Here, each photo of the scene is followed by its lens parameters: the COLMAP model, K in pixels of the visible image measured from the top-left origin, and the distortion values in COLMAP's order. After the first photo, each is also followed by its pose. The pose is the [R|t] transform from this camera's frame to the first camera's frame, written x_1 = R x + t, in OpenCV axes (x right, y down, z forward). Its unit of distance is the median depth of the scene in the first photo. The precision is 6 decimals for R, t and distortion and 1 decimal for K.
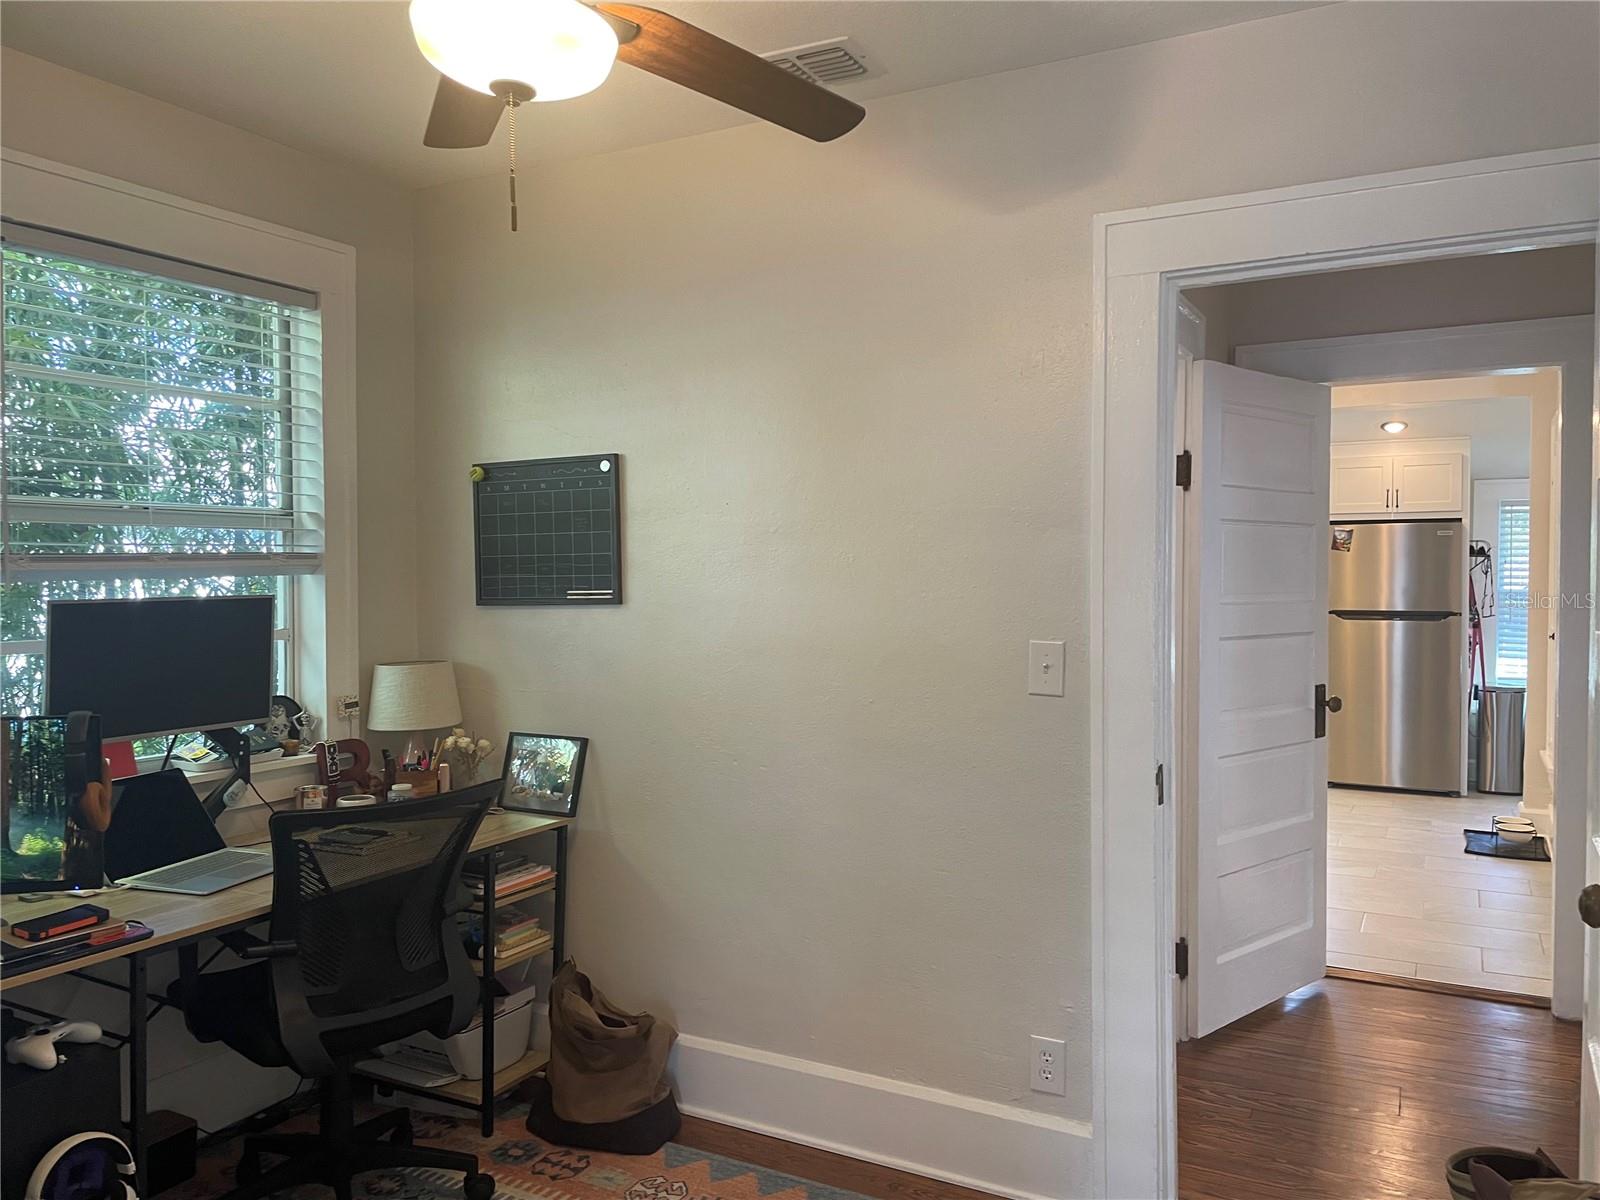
lens RADIAL K [[1209.1, 0, 804.5], [0, 1209.1, 601.5], [0, 0, 1]] dist [0.080699, -0.092824]
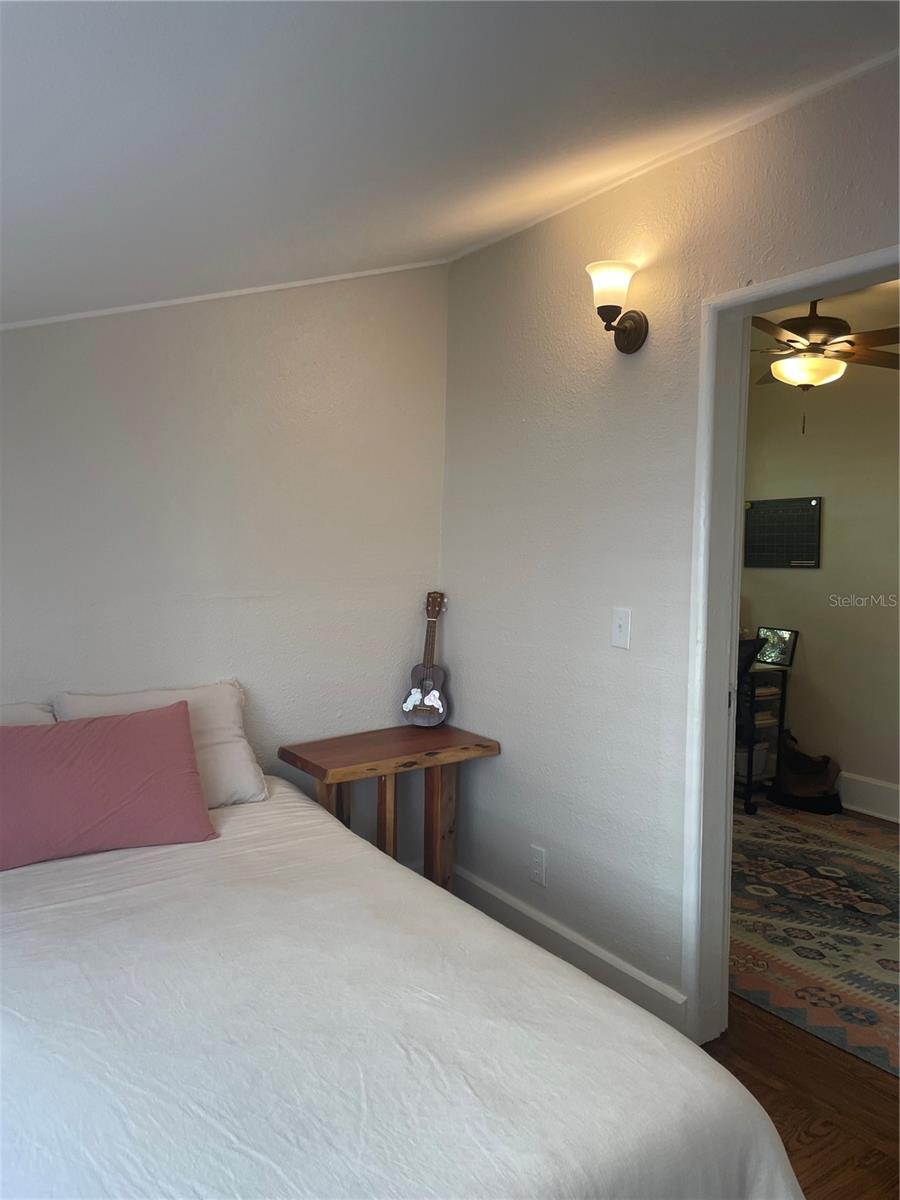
lens RADIAL K [[906.8, 0, 444.2], [0, 906.8, 579.5], [0, 0, 1]] dist [0.080699, -0.092824]
pose [[0.880207, 0.041448, -0.472776, 0.030192], [-0.038539, 0.999131, 0.015842, 0.022010], [0.473022, 0.004276, 0.881040, -0.720780]]
